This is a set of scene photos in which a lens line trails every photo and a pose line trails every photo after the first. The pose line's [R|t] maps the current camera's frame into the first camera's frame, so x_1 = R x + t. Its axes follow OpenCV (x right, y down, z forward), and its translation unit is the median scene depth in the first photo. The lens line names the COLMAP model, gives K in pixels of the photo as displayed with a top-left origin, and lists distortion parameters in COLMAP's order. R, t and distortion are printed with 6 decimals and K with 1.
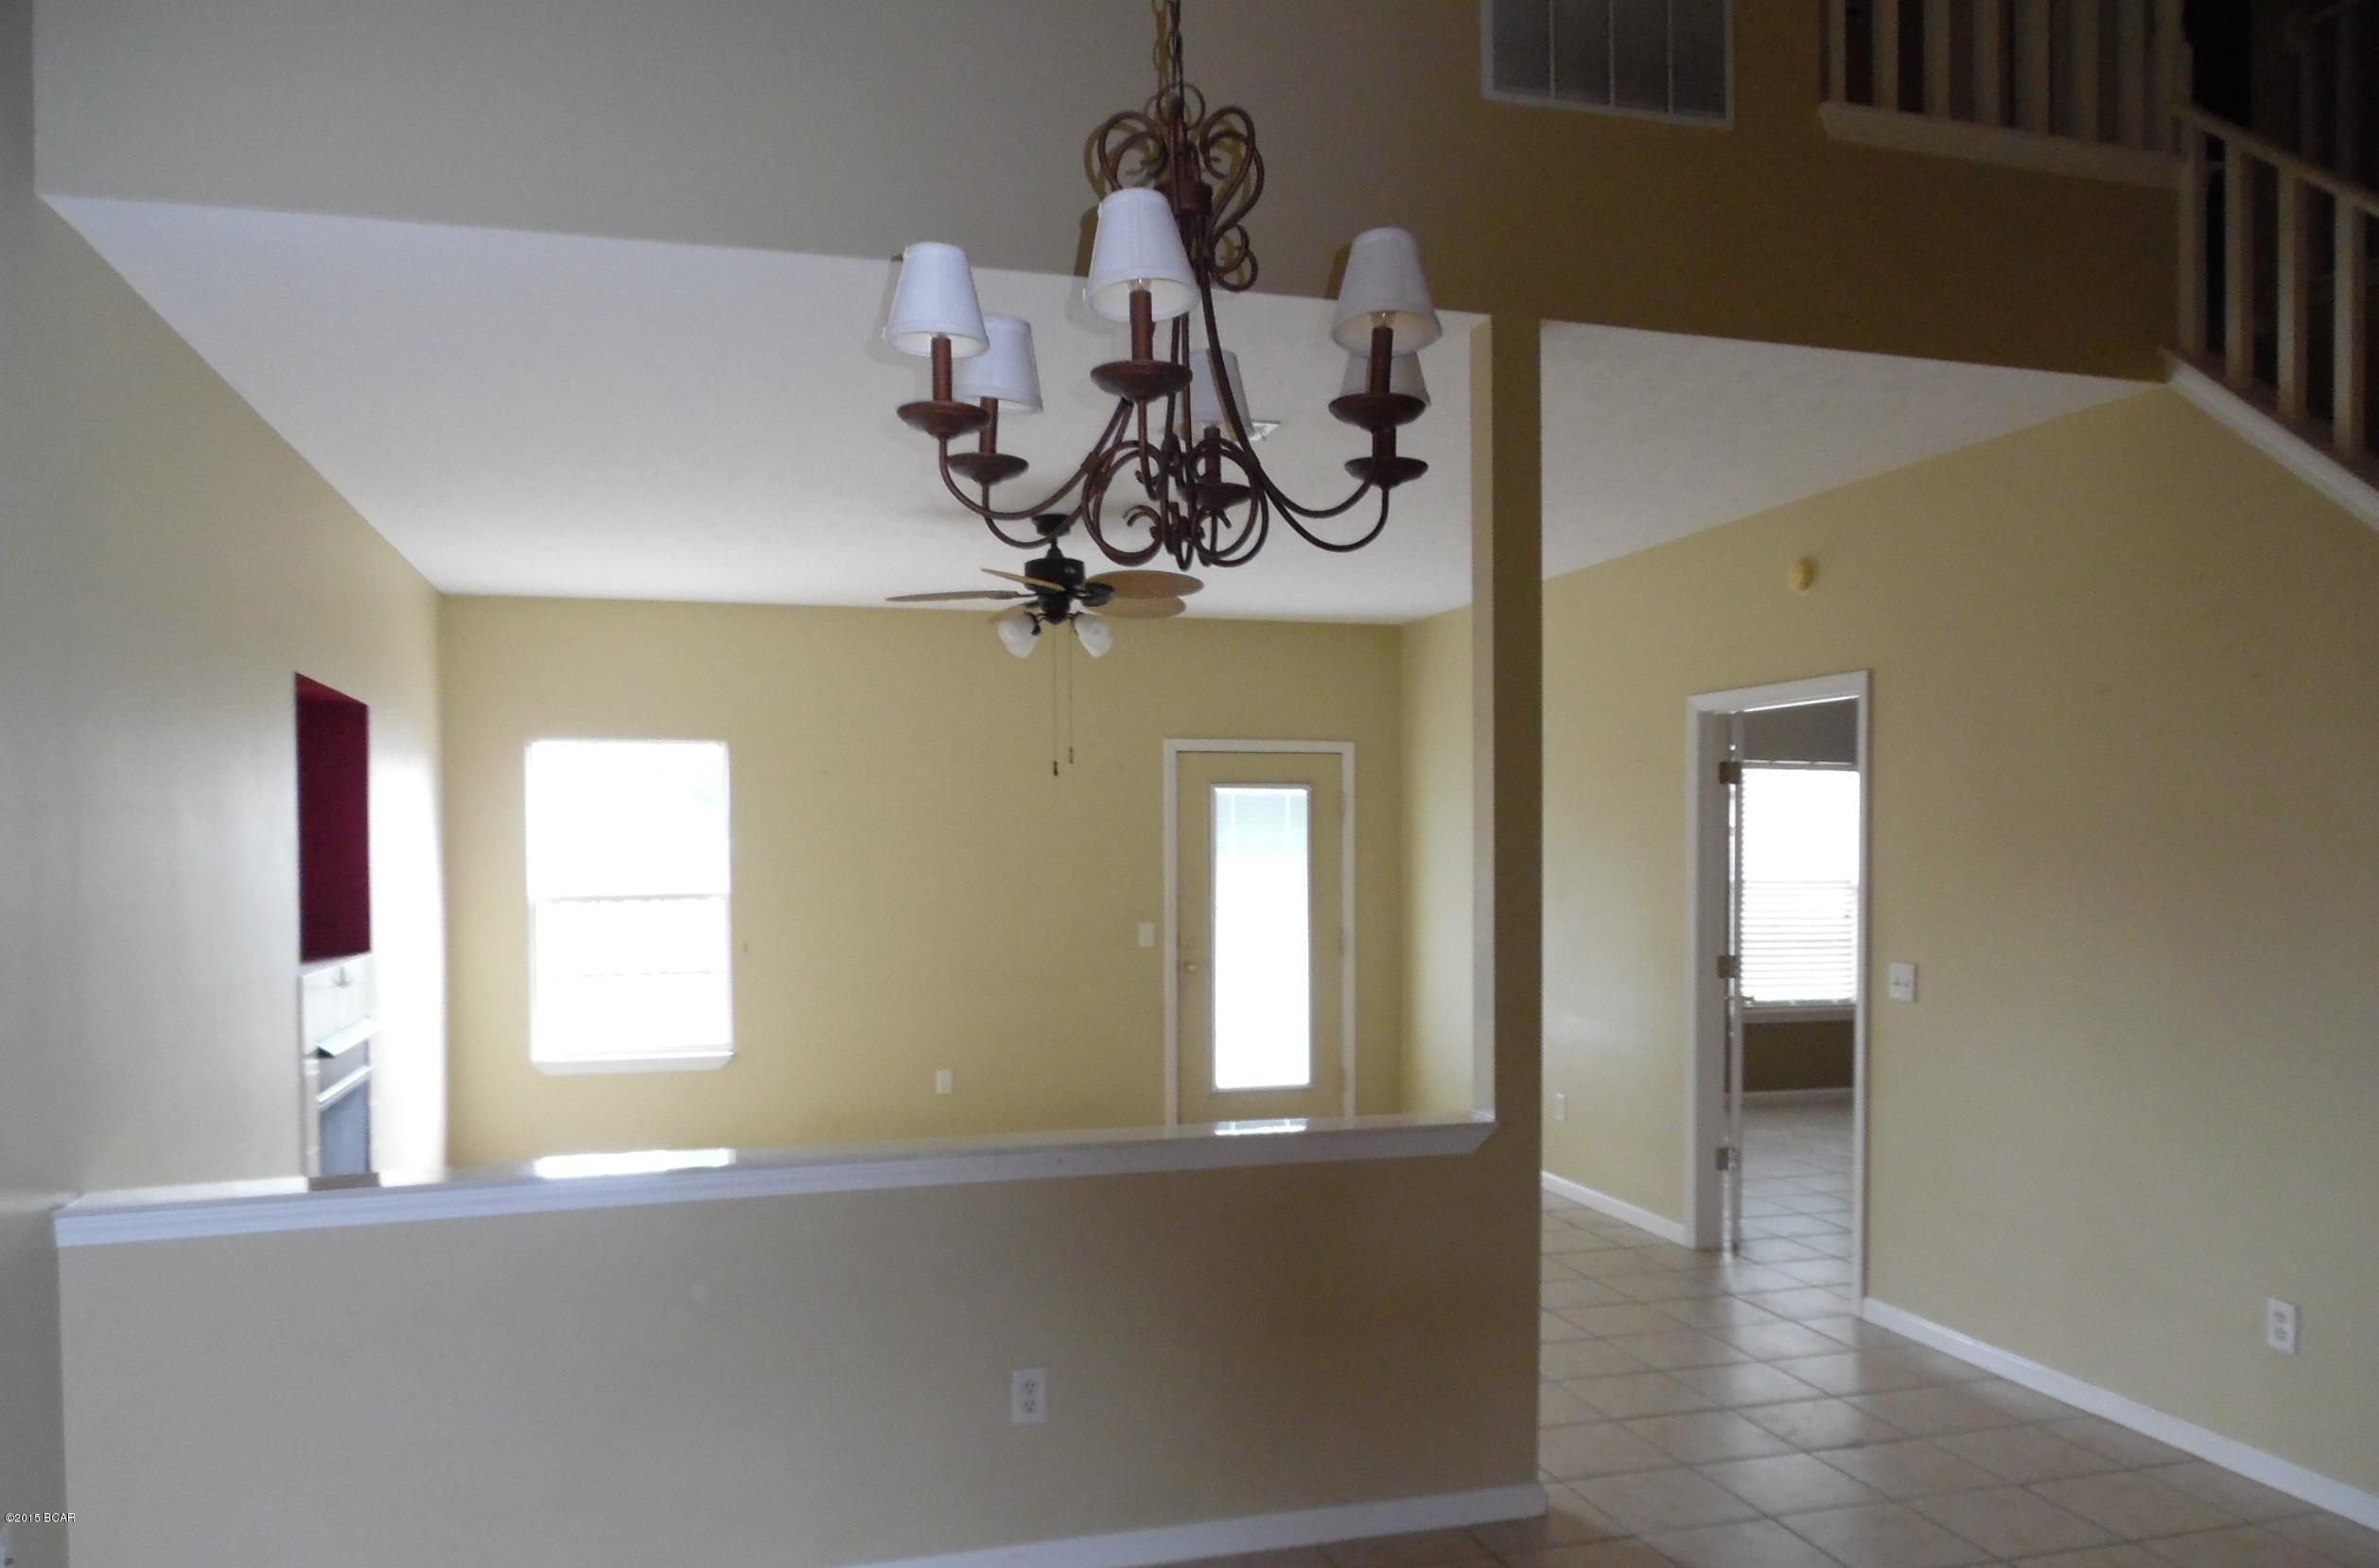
lens RADIAL K [[1680.9, 0, 1201.0], [0, 1680.9, 869.0], [0, 0, 1]] dist [-0.003726, 0.005974]
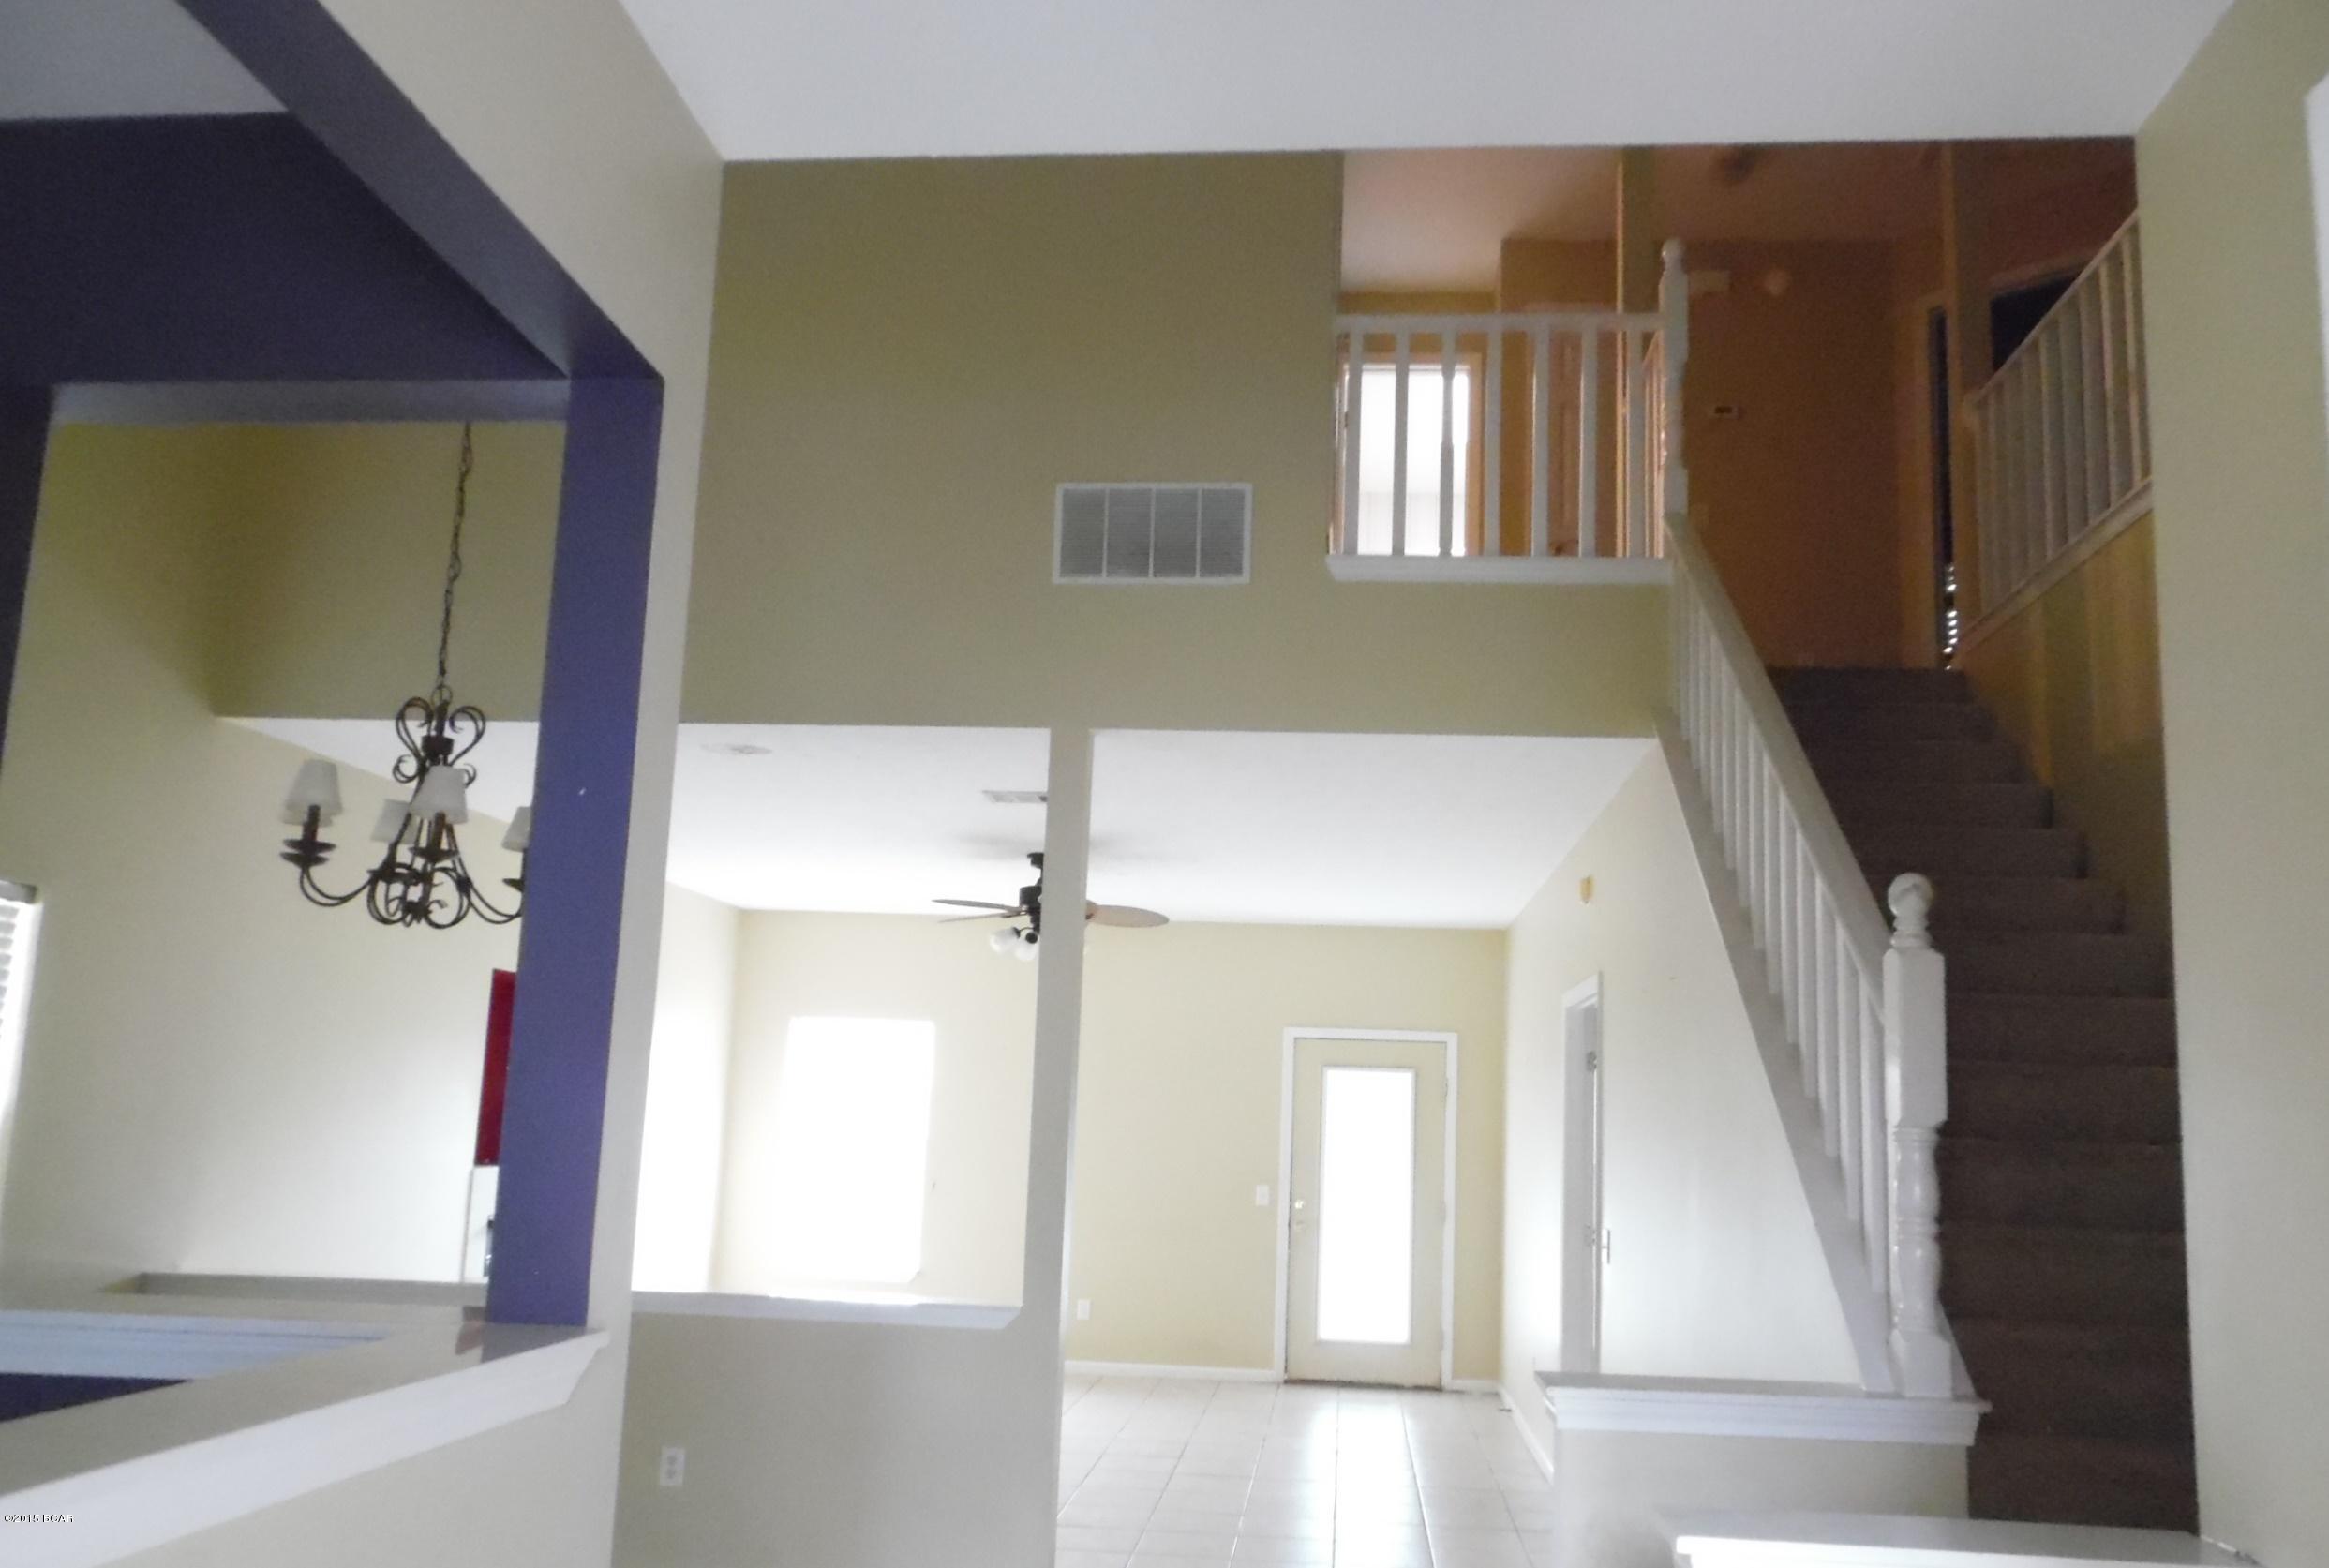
lens RADIAL K [[1643.8, 0, 1177.2], [0, 1643.8, 898.1], [0, 0, 1]] dist [0.032506, 0.000392]
pose [[0.926928, -0.015895, -0.374903, 0.341104], [-0.042810, 0.988100, -0.147737, 0.006466], [0.372790, 0.152991, 0.915217, -0.094453]]
